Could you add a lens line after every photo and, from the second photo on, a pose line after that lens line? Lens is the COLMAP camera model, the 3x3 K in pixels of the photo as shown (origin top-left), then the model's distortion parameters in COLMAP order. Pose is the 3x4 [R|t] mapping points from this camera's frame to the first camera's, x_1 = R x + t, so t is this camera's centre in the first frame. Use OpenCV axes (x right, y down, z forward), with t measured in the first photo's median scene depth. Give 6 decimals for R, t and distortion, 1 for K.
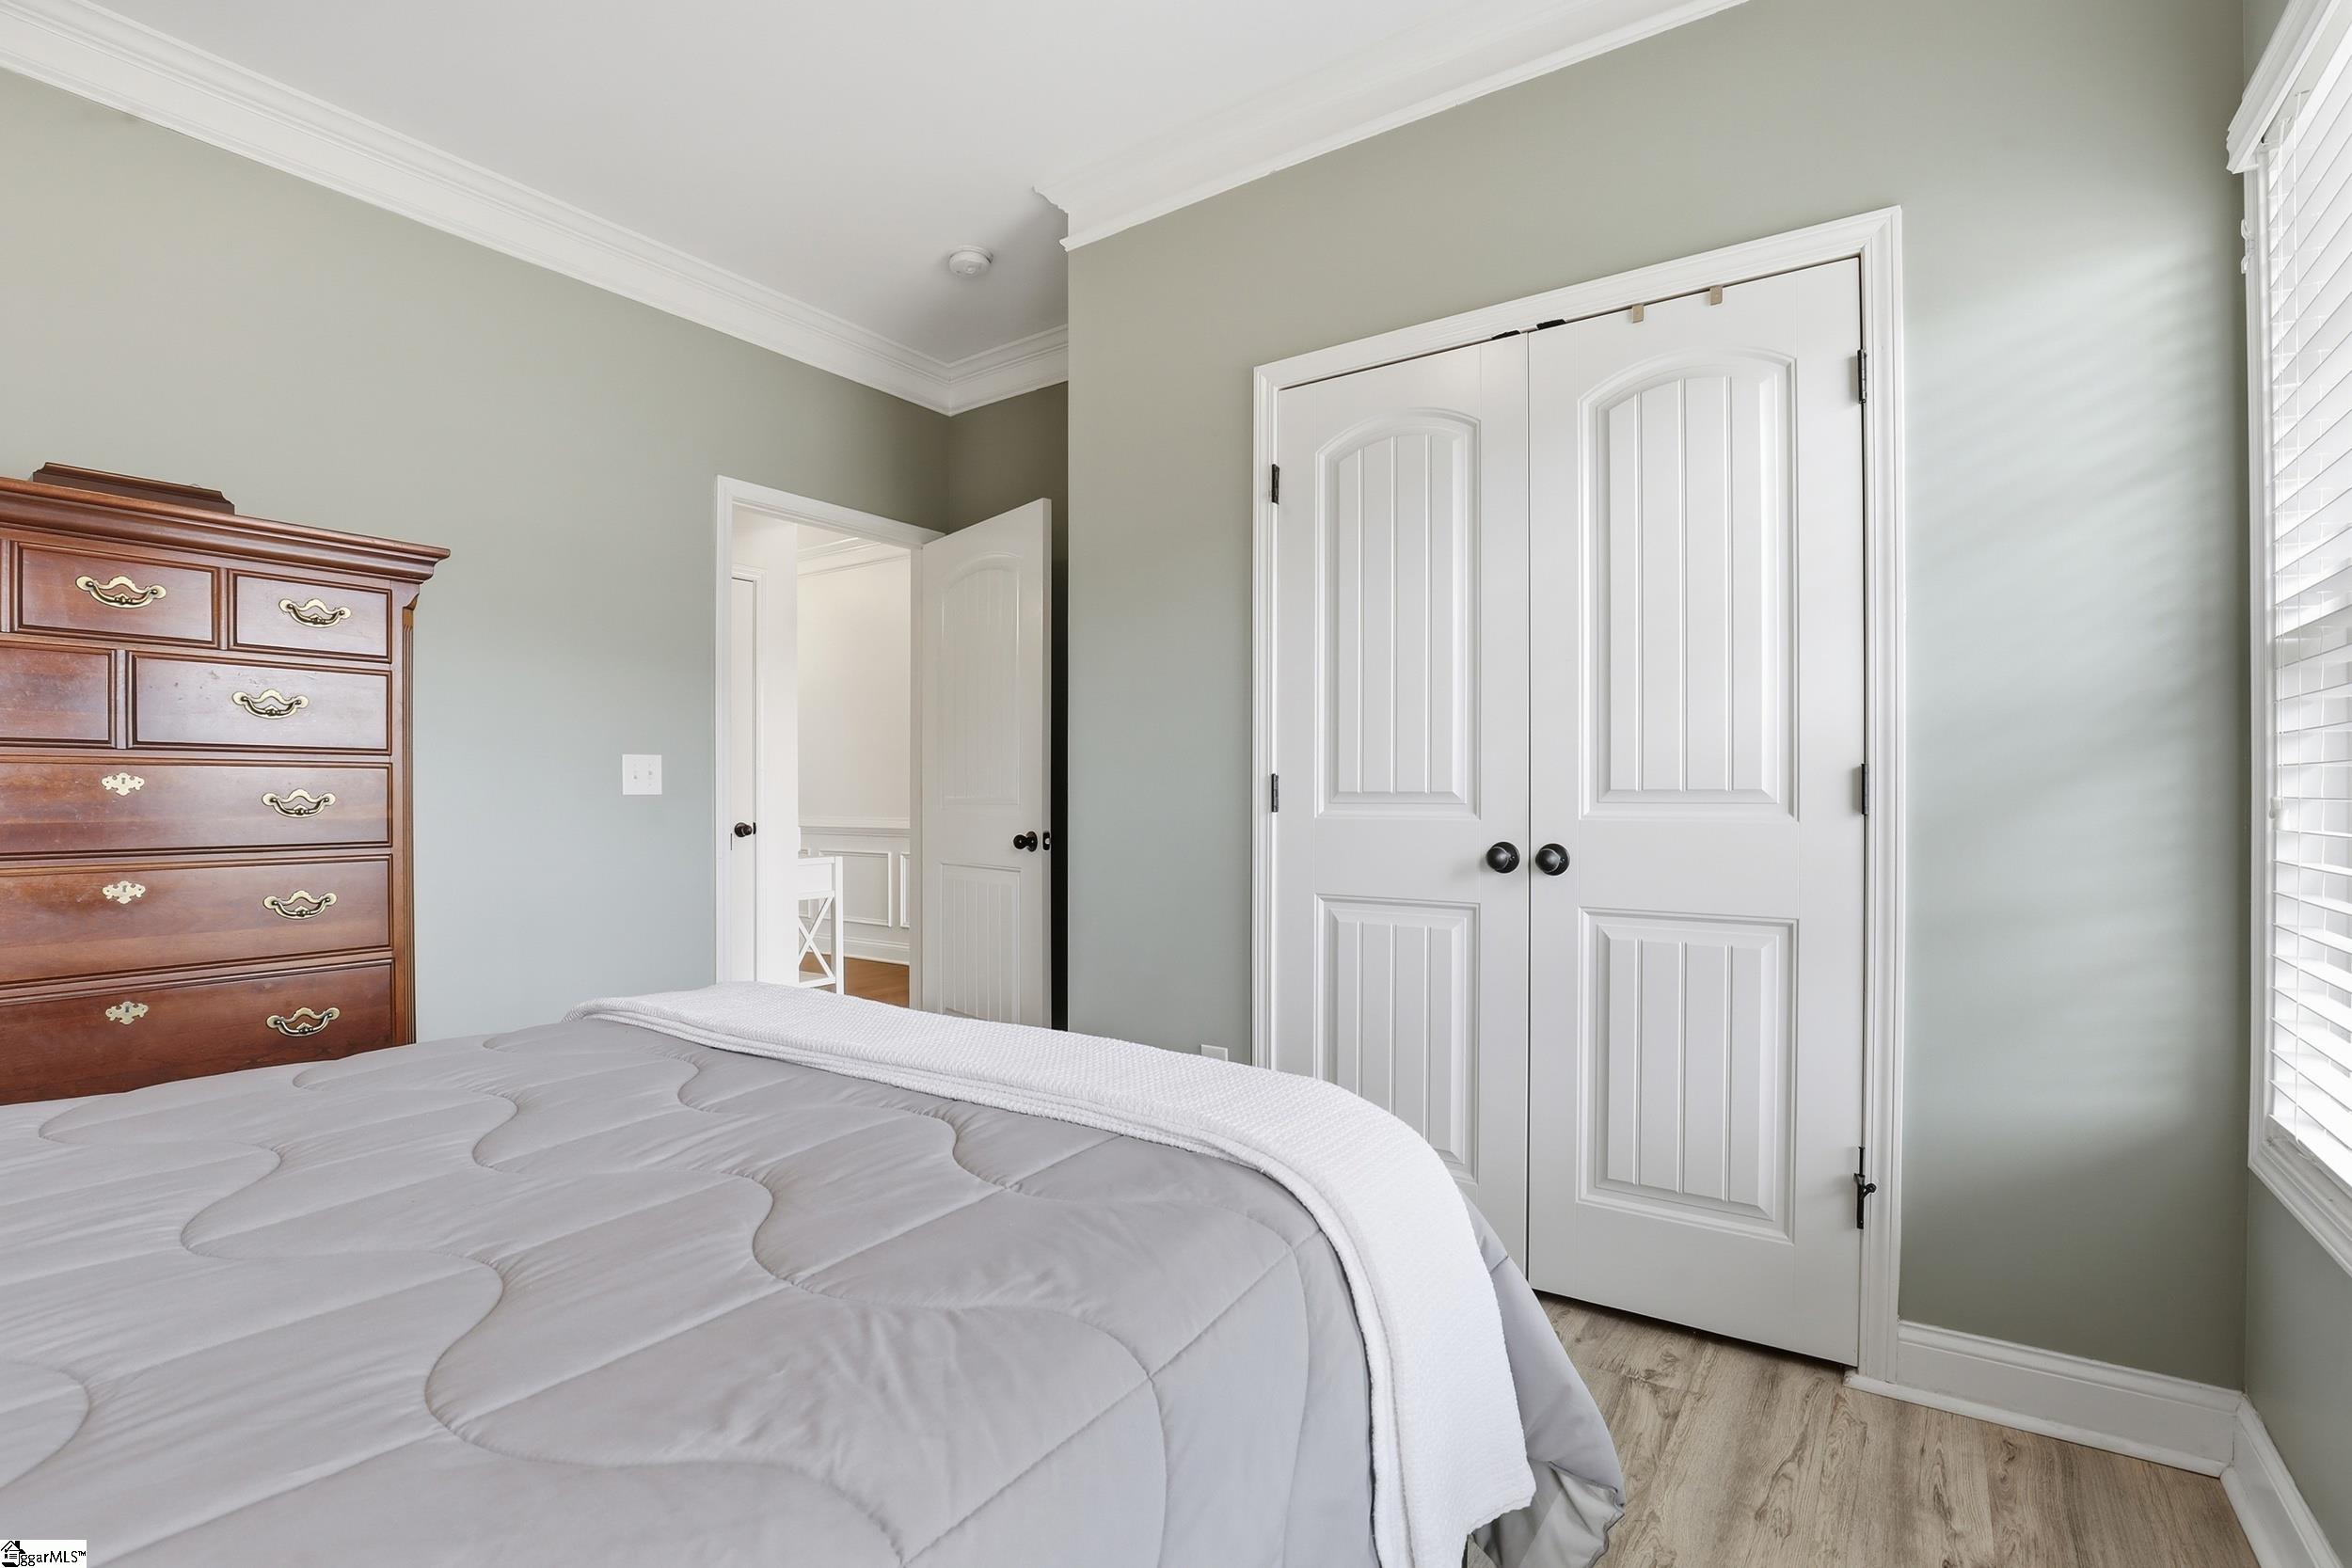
lens RADIAL K [[1092.5, 0, 1174.6], [0, 1092.5, 787.7], [0, 0, 1]] dist [-0.034196, 0.005554]
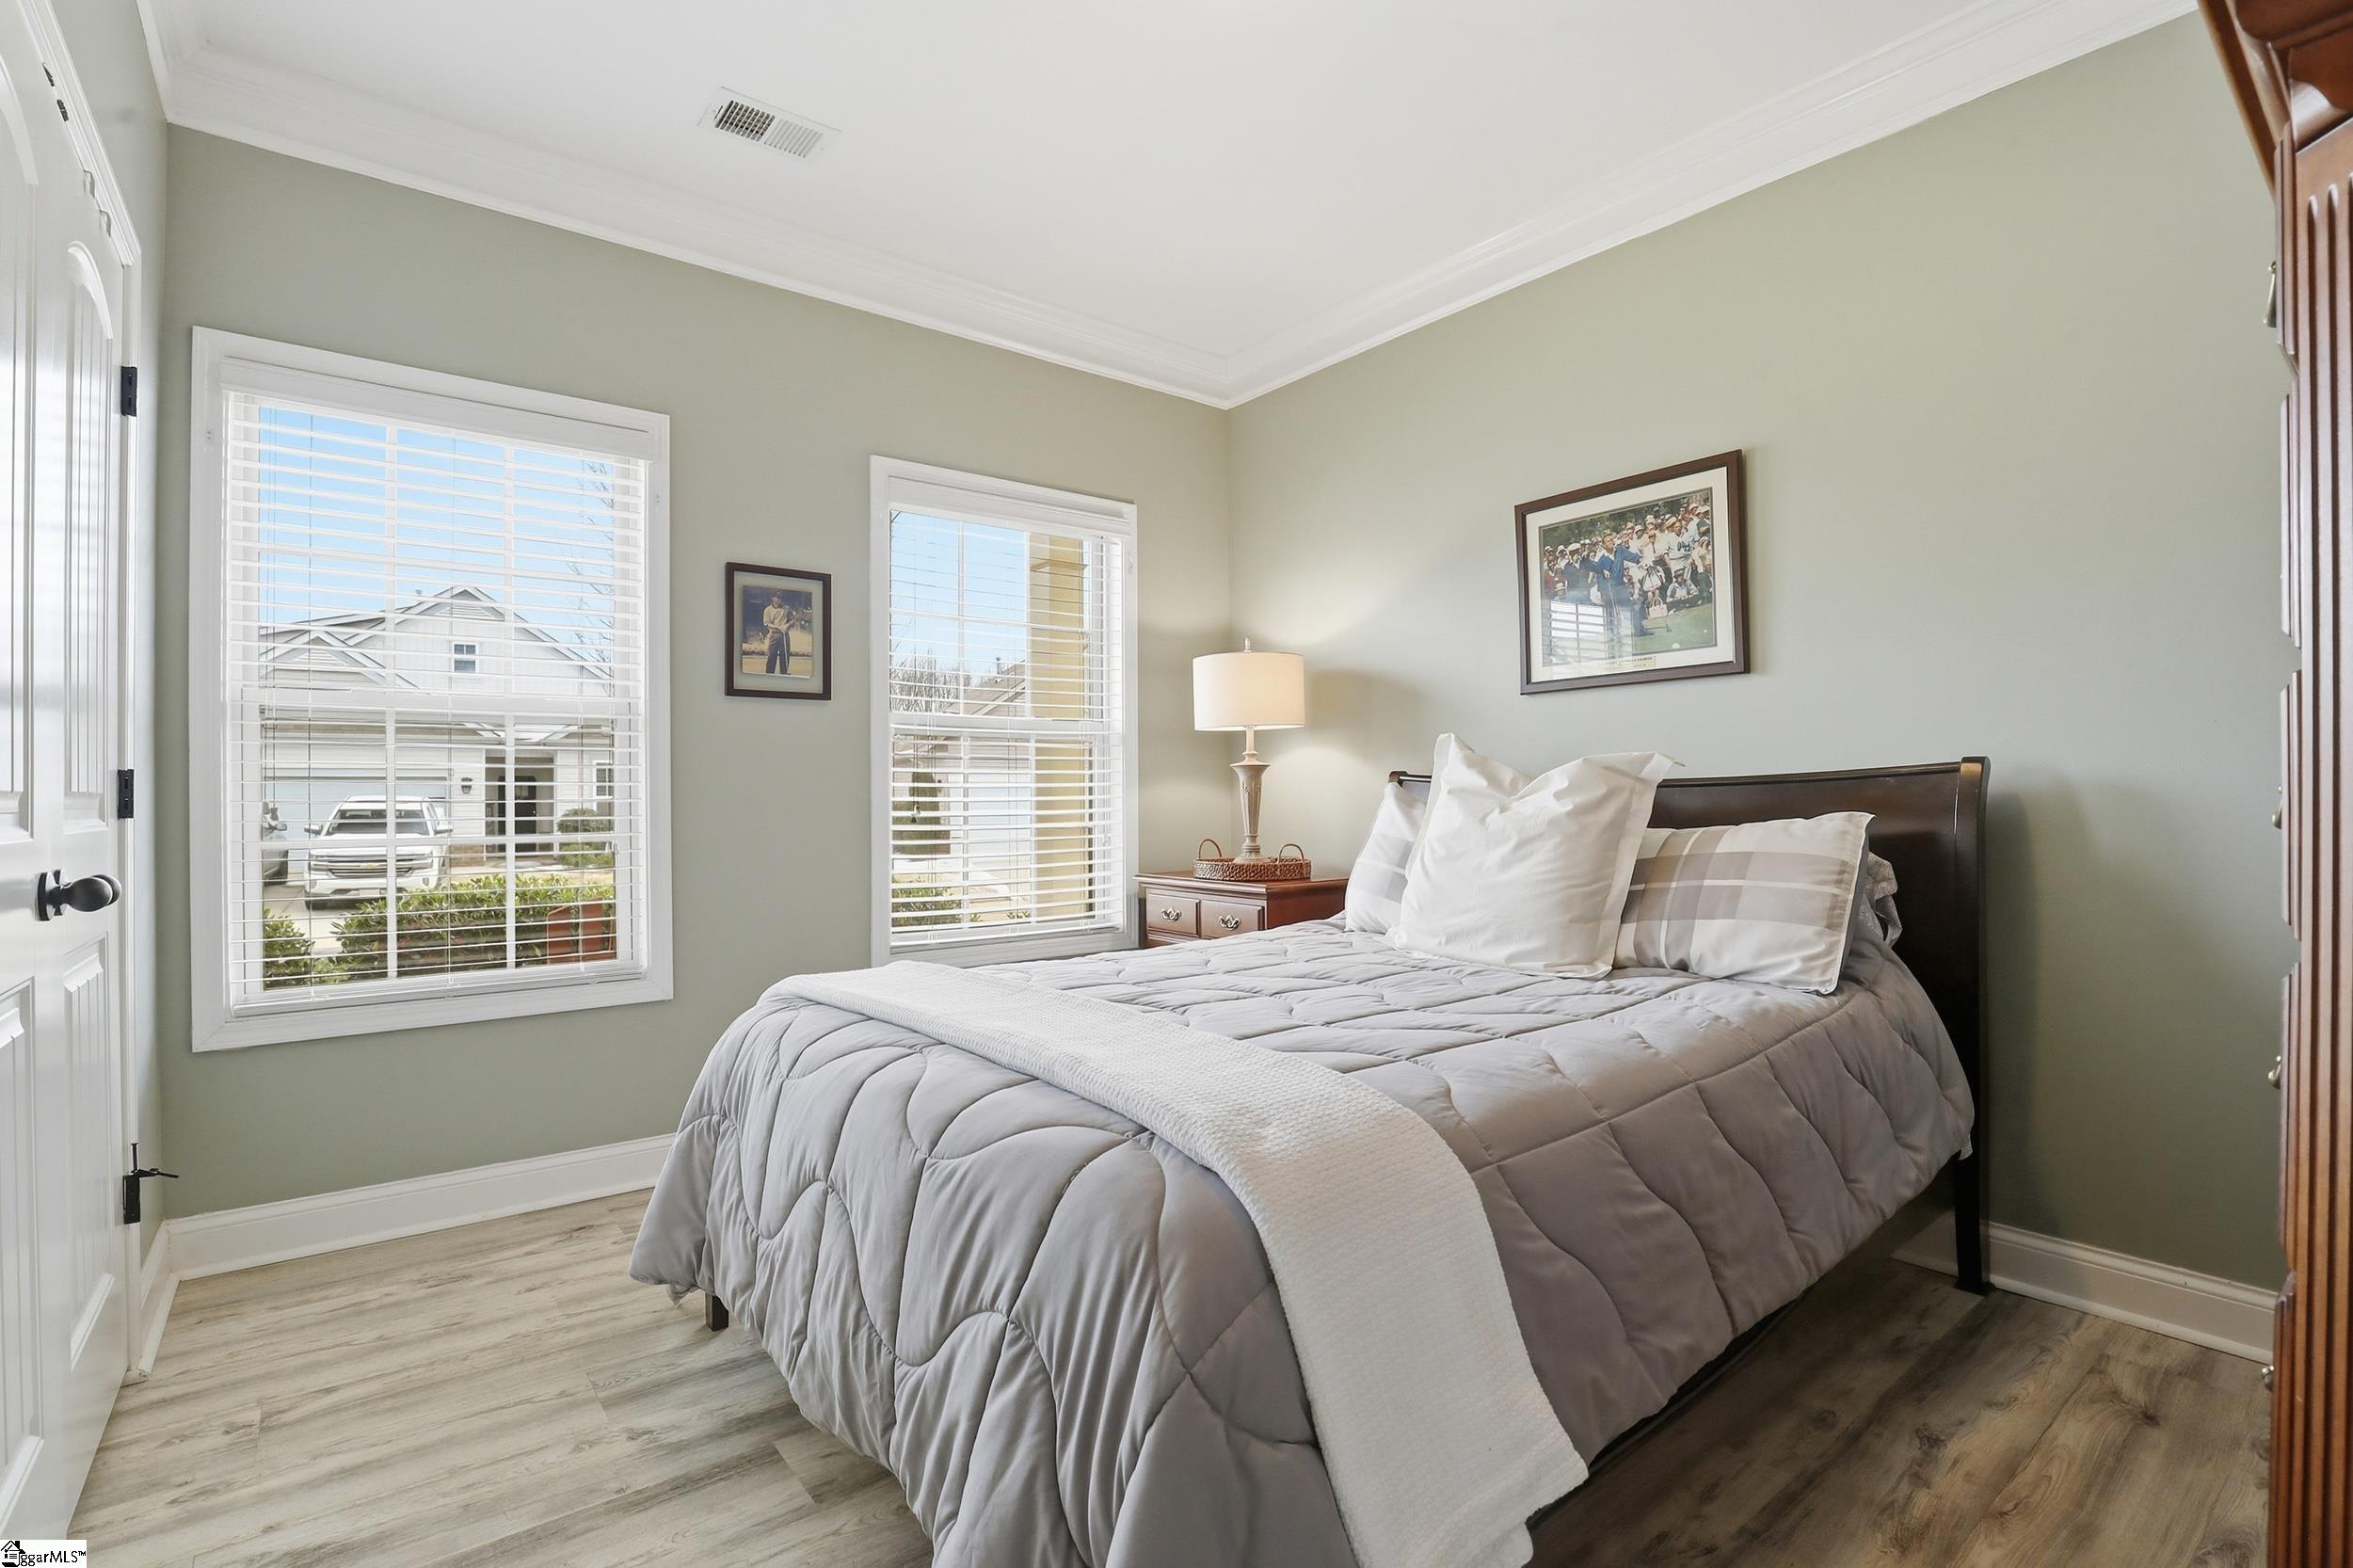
lens RADIAL K [[1093.0, 0, 1177.6], [0, 1093.0, 794.9], [0, 0, 1]] dist [-0.034196, 0.005554]
pose [[-0.953075, 0.005703, 0.302681, -0.707776], [0.006111, 0.999981, 0.000401, 0.004162], [-0.302673, 0.002232, -0.953092, 1.887288]]
